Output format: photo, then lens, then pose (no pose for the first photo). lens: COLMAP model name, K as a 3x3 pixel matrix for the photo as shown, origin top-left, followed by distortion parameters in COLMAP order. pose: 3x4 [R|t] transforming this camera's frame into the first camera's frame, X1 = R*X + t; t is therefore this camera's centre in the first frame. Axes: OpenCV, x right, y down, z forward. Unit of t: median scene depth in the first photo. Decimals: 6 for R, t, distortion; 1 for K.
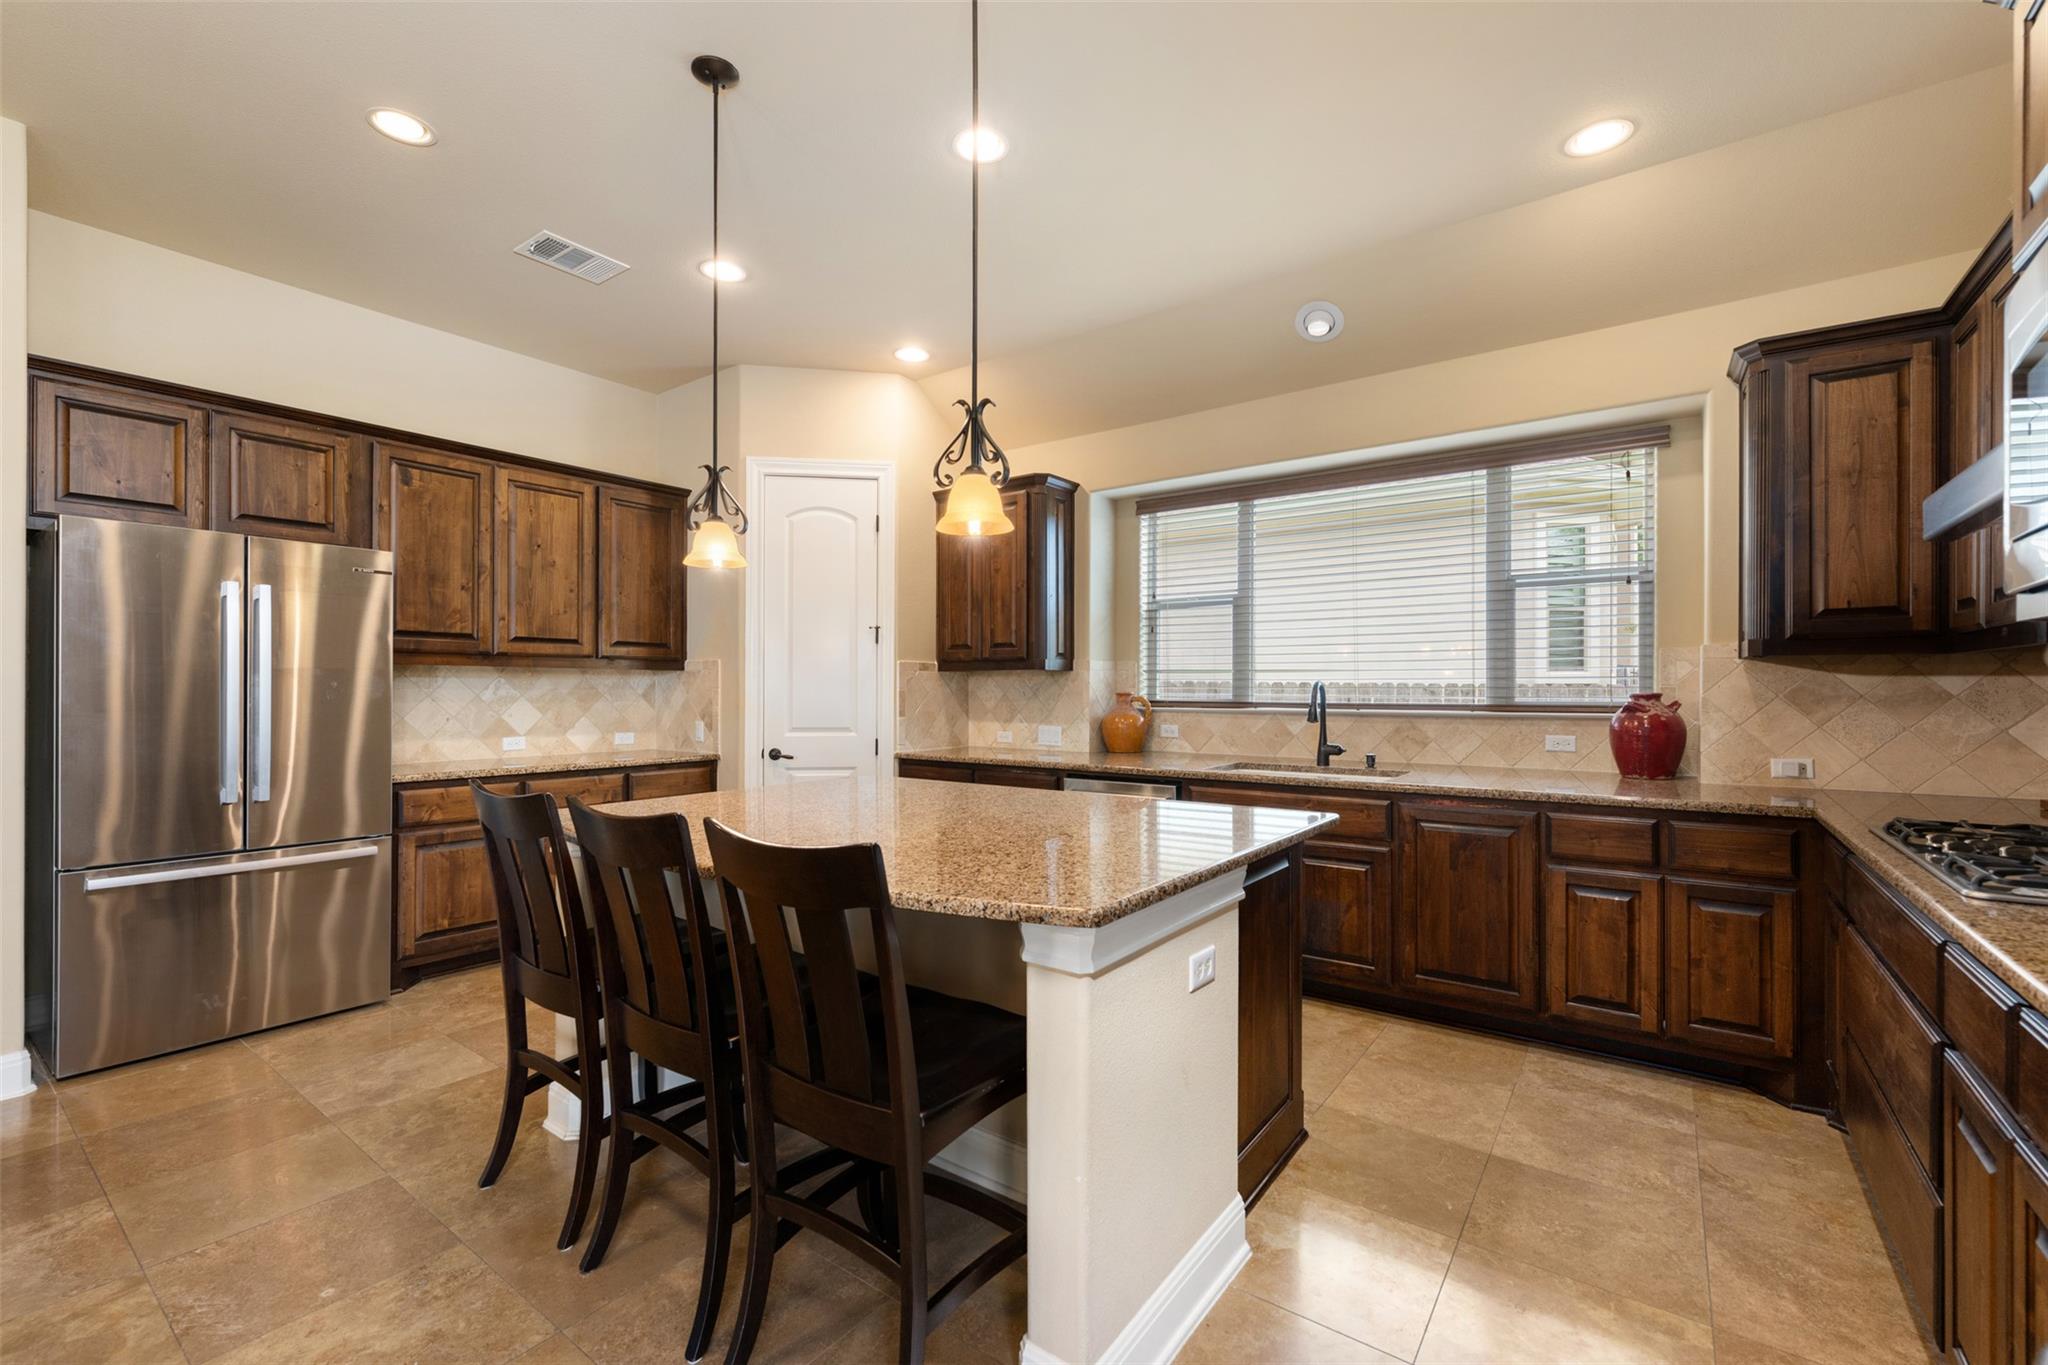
lens RADIAL K [[862.1, 0, 1023.1], [0, 862.1, 688.1], [0, 0, 1]] dist [0.002881, 0.000190]
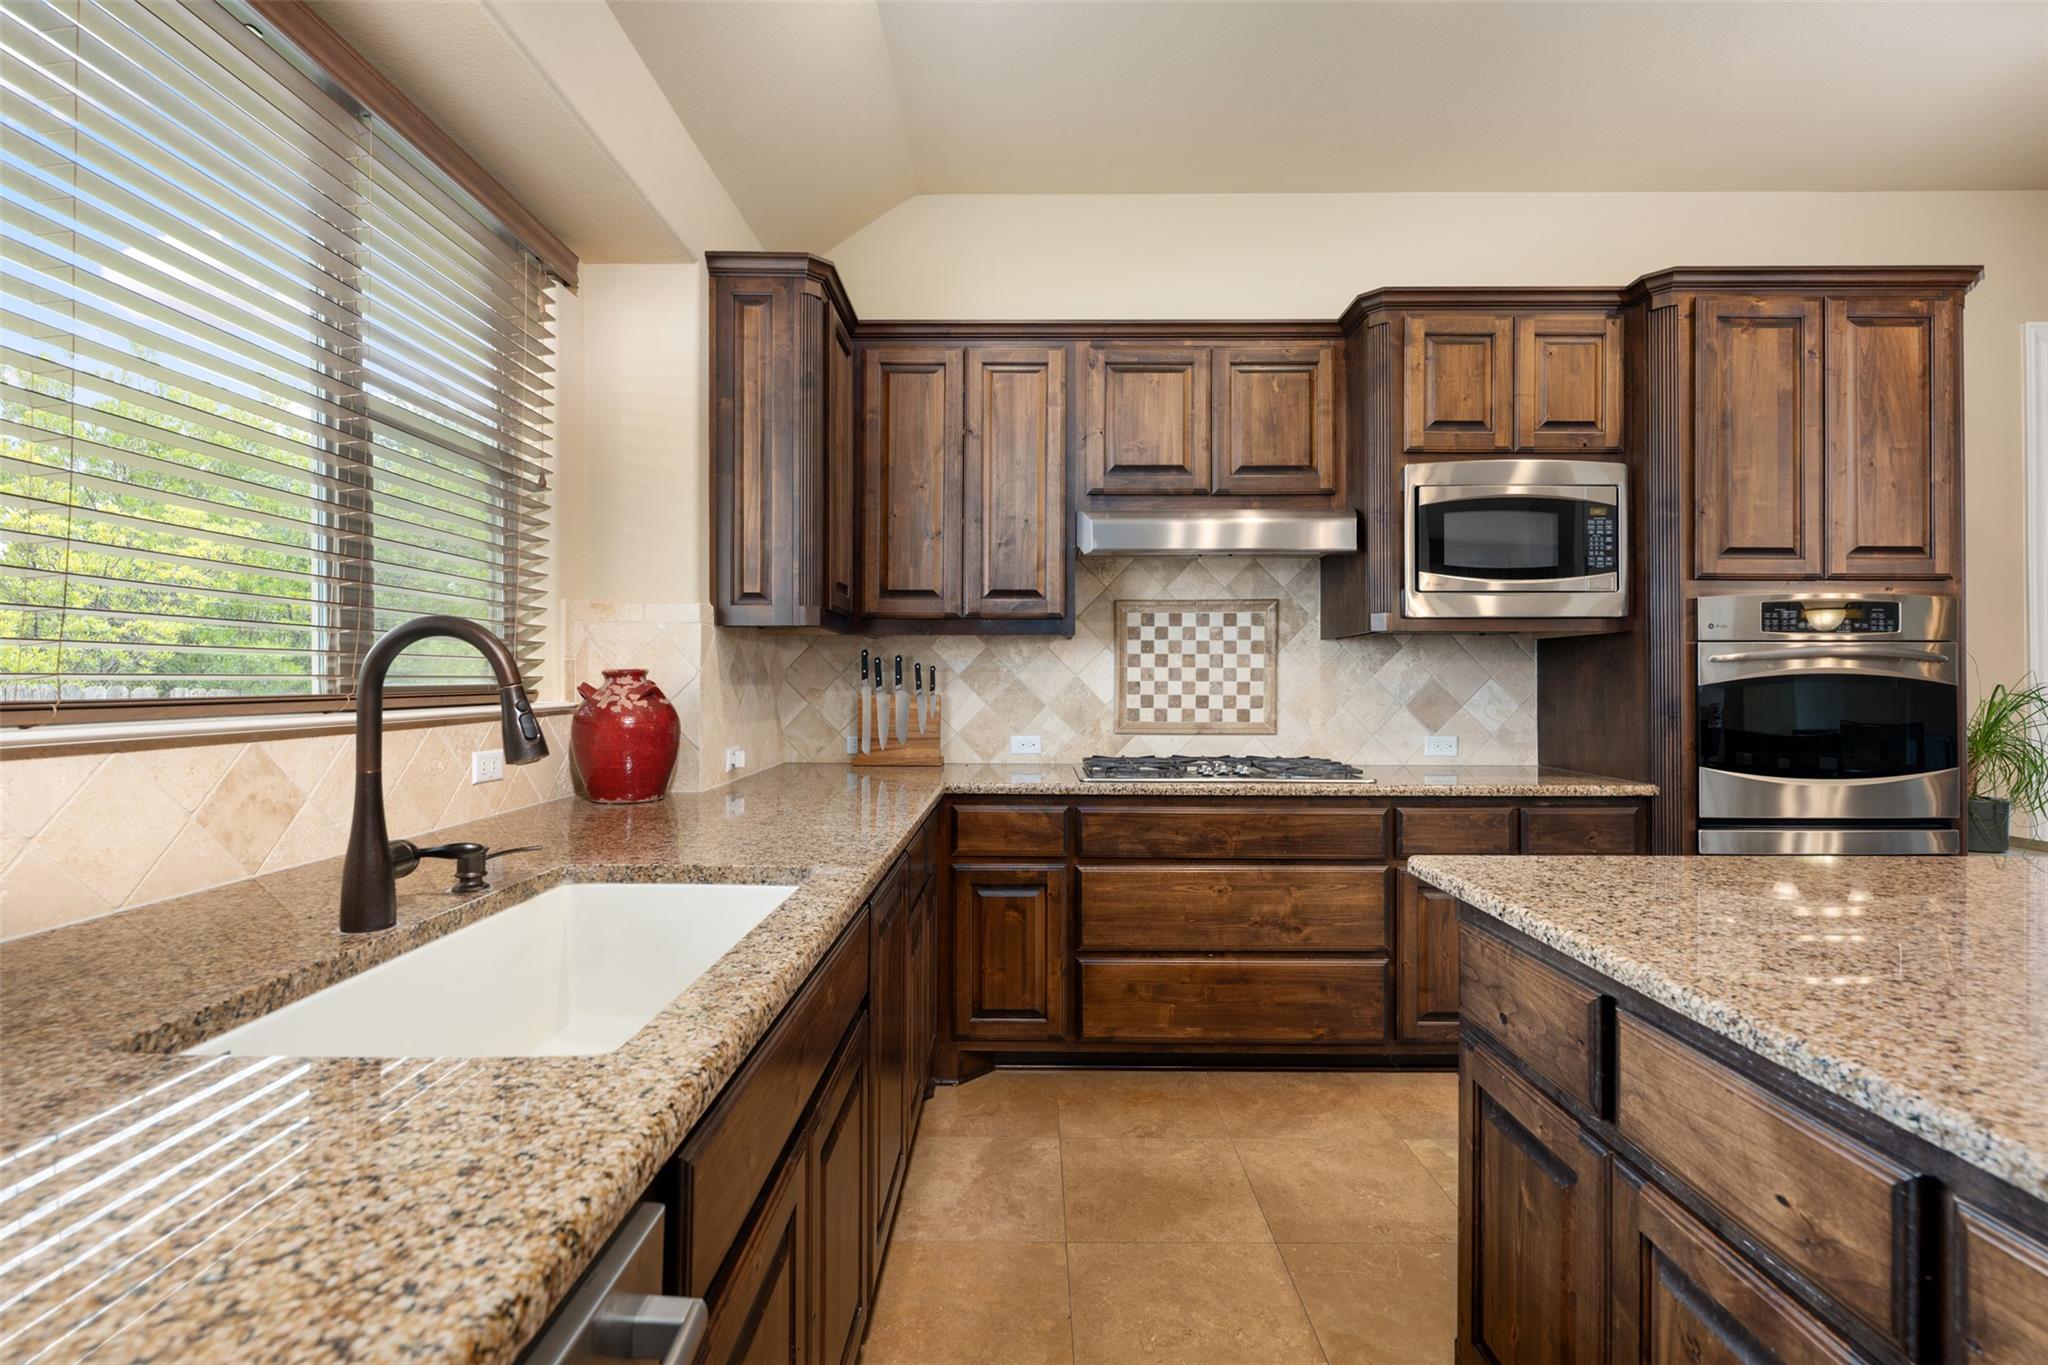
lens RADIAL K [[928.8, 0, 1024.0], [0, 928.8, 682.5], [0, 0, 1]] dist [-0.000052, -0.000024]
pose [[-0.587920, -0.005210, 0.808902, -0.013098], [-0.005133, 0.999983, 0.002710, 0.013744], [-0.808903, -0.002559, -0.587937, 1.287496]]
